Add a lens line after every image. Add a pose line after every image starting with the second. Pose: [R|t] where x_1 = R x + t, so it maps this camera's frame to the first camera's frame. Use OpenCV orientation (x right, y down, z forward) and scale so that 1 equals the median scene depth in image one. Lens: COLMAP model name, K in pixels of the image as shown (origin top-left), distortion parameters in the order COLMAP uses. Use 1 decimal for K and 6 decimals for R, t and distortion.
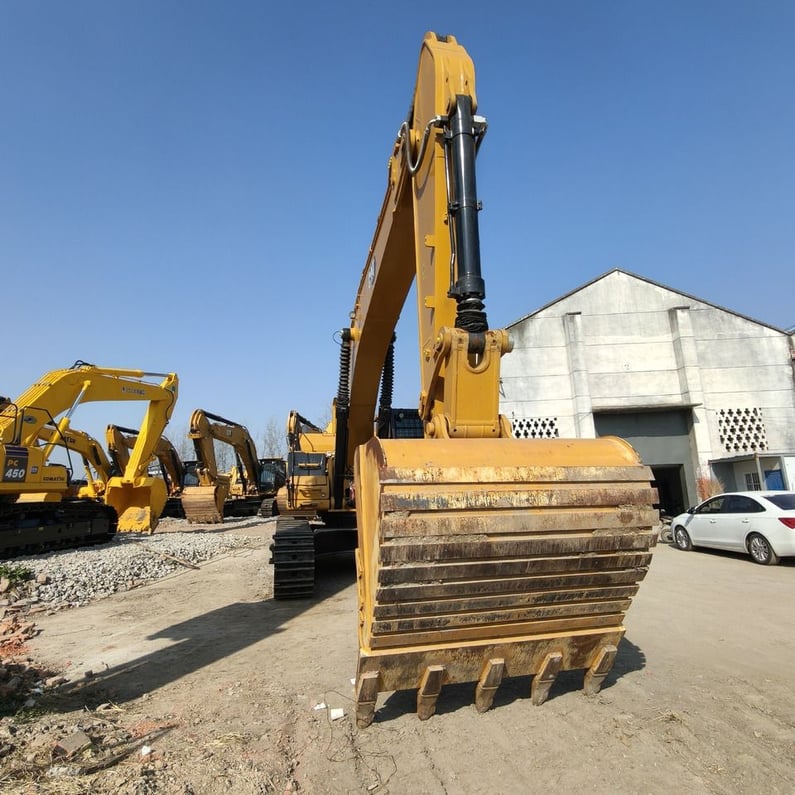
lens RADIAL K [[497.8, 0, 397.5], [0, 497.8, 397.5], [0, 0, 1]] dist [0.005374, -0.002082]
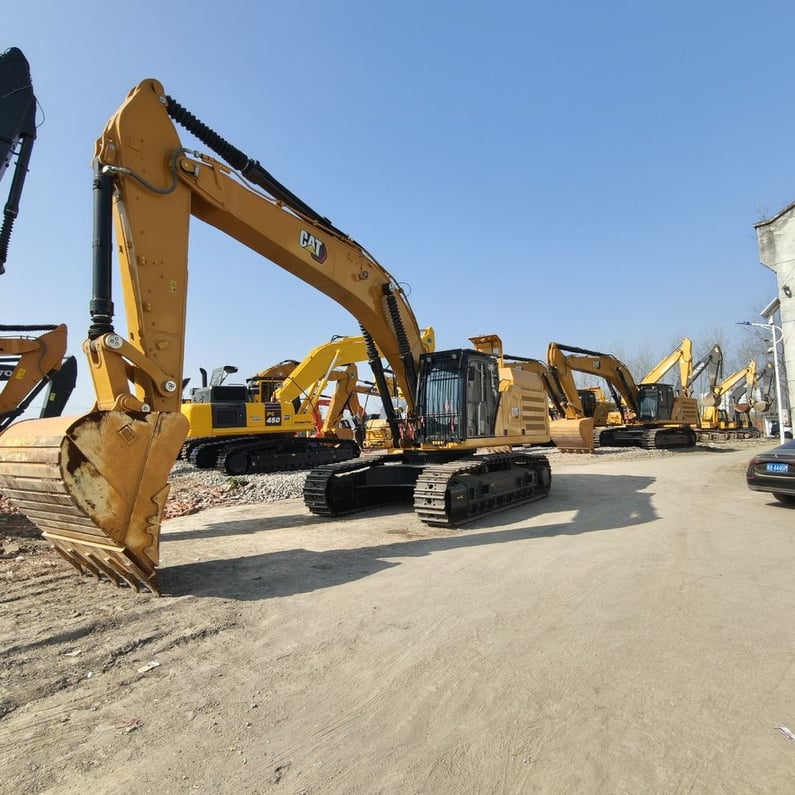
lens RADIAL K [[504.4, 0, 397.5], [0, 504.4, 397.5], [0, 0, 1]] dist [-0.001144, 0.001008]
pose [[0.668669, -0.049598, -0.741904, 0.319658], [0.157480, 0.984585, 0.076114, 0.010617], [0.726693, -0.167730, 0.666172, 0.112301]]
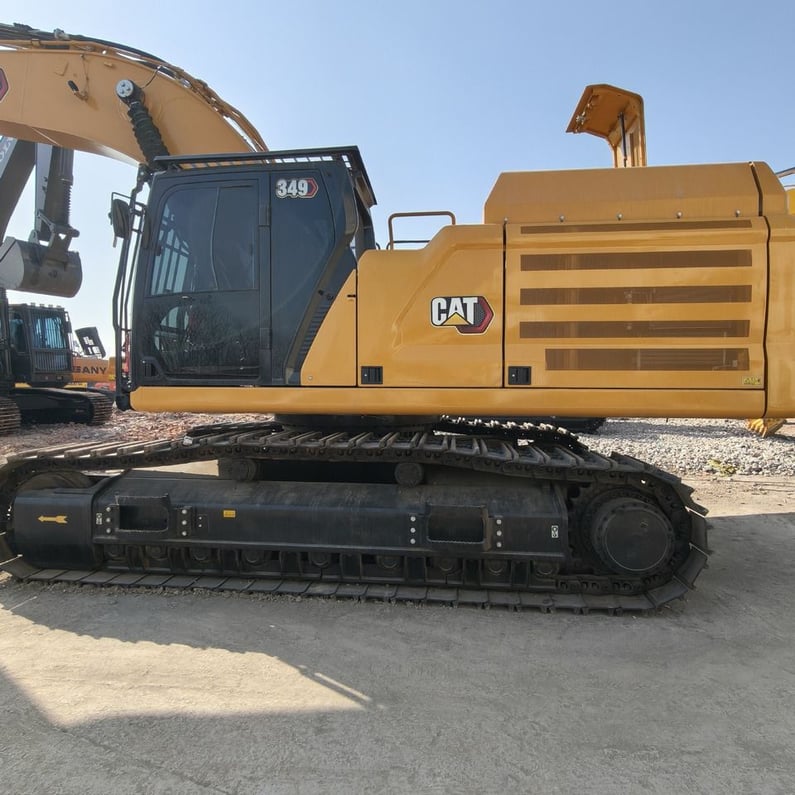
lens RADIAL K [[509.4, 0, 397.5], [0, 509.4, 397.5], [0, 0, 1]] dist [0.004902, -0.001717]
pose [[-0.327091, 0.041699, -0.944072, 0.177683], [0.187244, 0.982078, -0.021496, 0.111727], [0.926256, -0.183803, -0.329037, 0.577401]]
